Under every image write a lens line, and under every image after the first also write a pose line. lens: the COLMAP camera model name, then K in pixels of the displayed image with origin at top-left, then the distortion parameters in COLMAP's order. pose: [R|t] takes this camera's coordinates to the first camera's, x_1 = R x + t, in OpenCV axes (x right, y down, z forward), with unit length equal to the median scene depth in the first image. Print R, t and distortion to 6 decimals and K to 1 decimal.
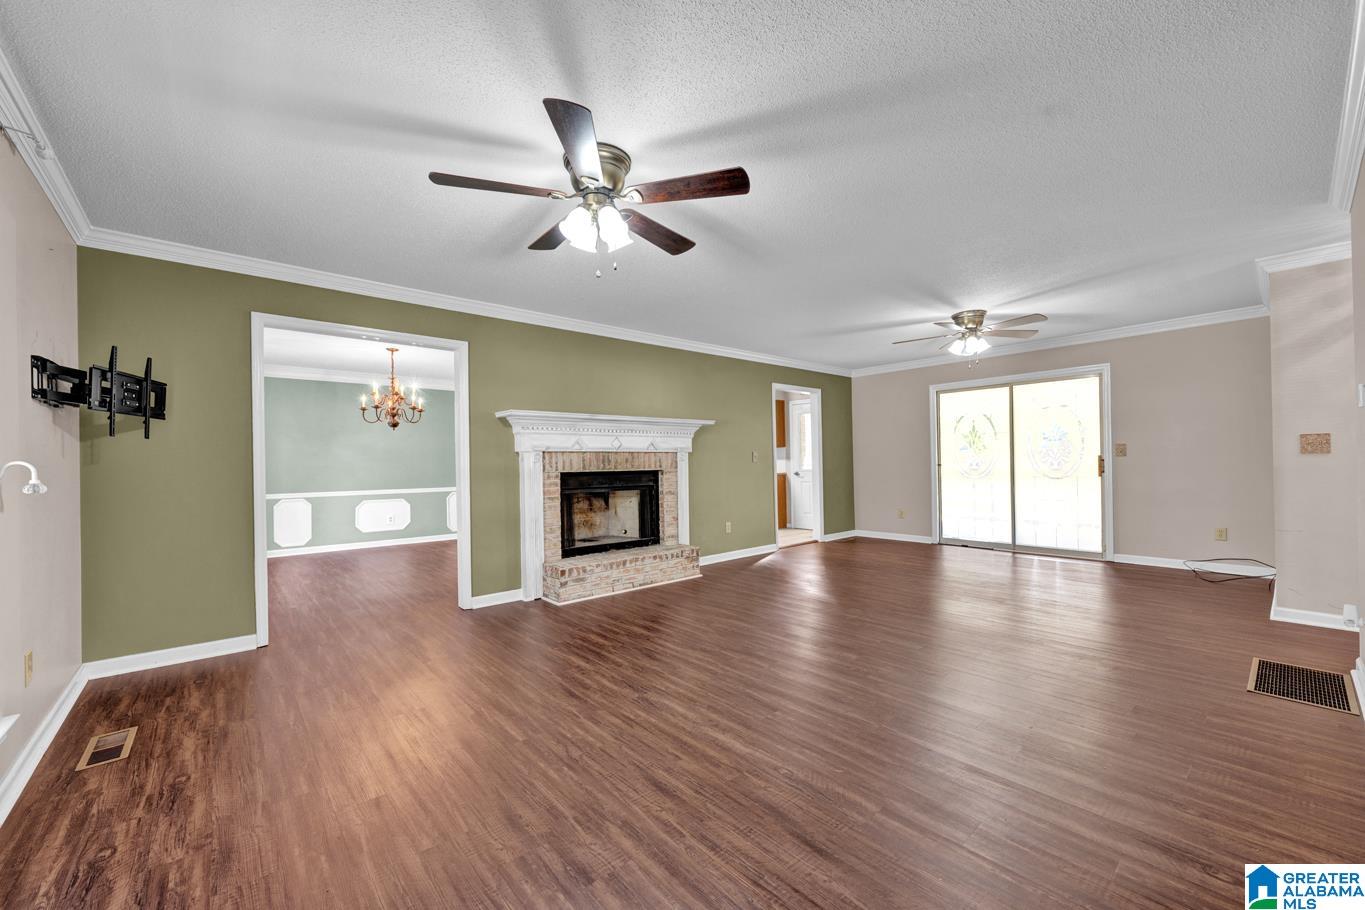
lens RADIAL K [[538.6, 0, 685.6], [0, 538.6, 457.7], [0, 0, 1]] dist [0.001222, 0.000174]
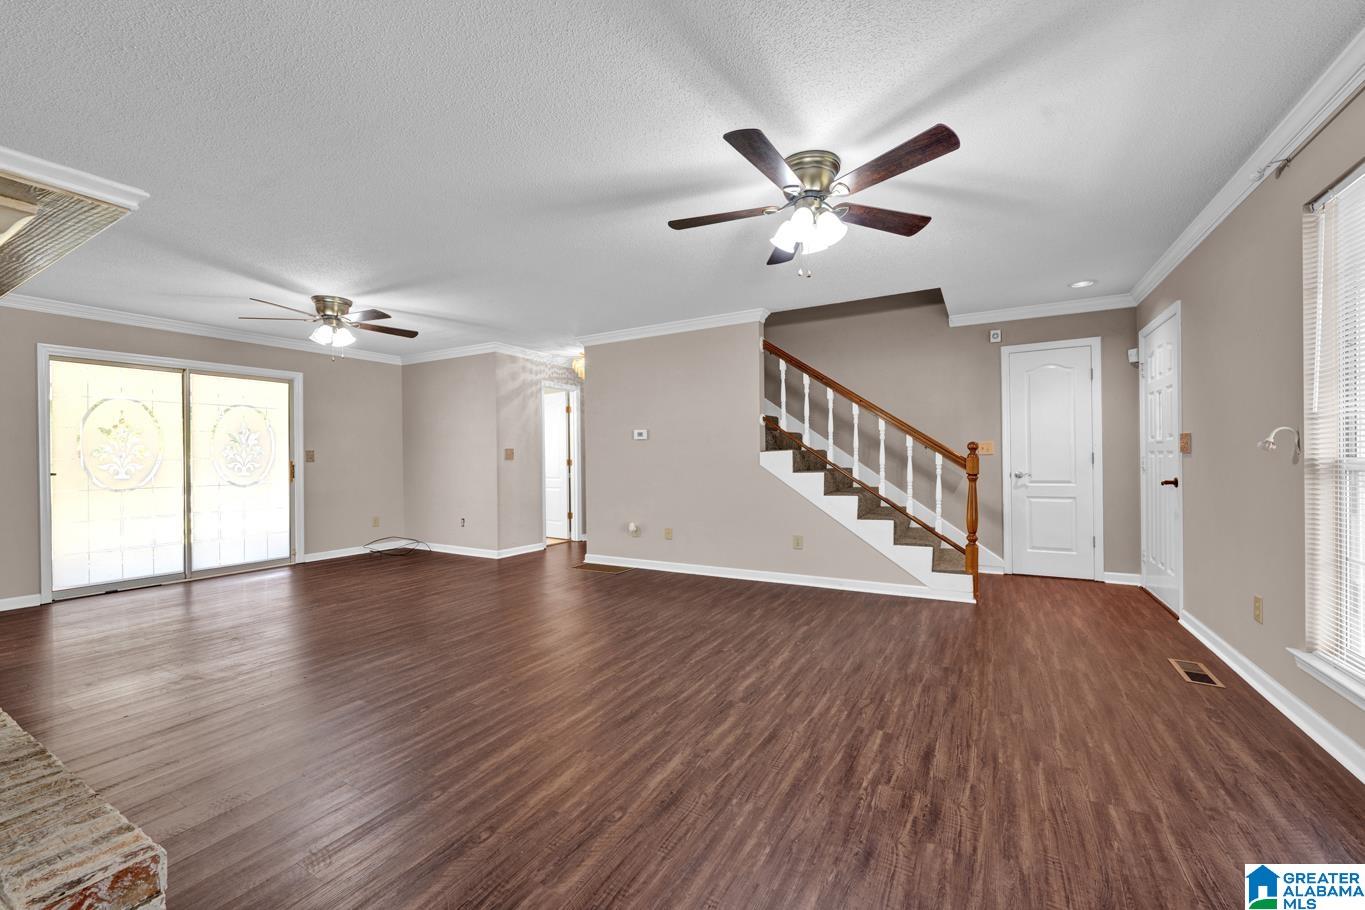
lens RADIAL K [[538.6, 0, 676.8], [0, 538.6, 459.9], [0, 0, 1]] dist [0.001222, 0.000174]
pose [[-0.319012, 0.013293, 0.947658, -0.883496], [0.009753, 0.999895, -0.010742, 0.024977], [-0.947701, 0.005816, -0.319108, 1.305268]]
